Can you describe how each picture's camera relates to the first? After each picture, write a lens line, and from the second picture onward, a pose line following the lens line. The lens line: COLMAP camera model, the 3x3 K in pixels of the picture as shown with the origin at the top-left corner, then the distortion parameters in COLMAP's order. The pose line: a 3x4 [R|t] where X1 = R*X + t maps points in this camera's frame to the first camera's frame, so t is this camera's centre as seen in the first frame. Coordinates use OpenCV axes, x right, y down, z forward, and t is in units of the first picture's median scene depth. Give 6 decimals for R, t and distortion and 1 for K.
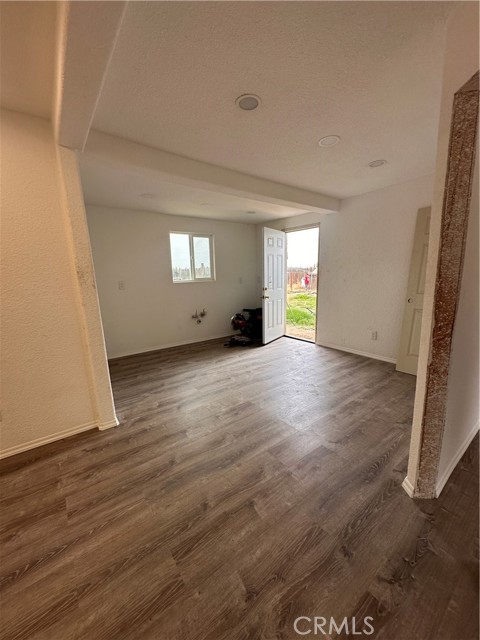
lens RADIAL K [[254.8, 0, 240.7], [0, 254.8, 321.2], [0, 0, 1]] dist [0.000146, 0.000070]
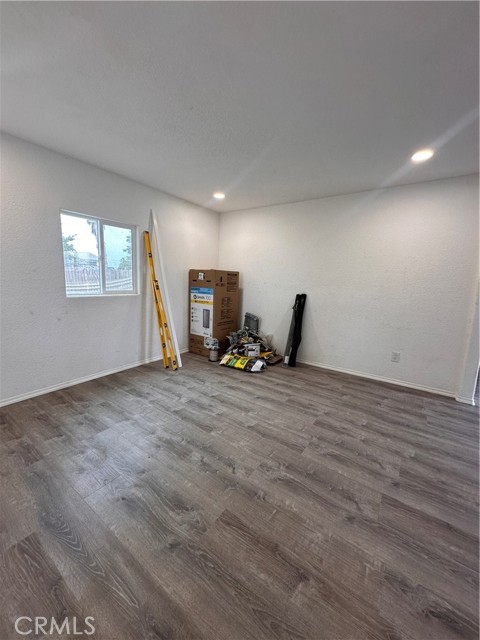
lens RADIAL K [[254.8, 0, 239.2], [0, 254.8, 320.3], [0, 0, 1]] dist [0.000146, 0.000070]
pose [[0.301533, 0.205596, -0.931025, 0.329912], [-0.221335, 0.964894, 0.141391, 0.127773], [0.927410, 0.163434, 0.336453, -0.729006]]
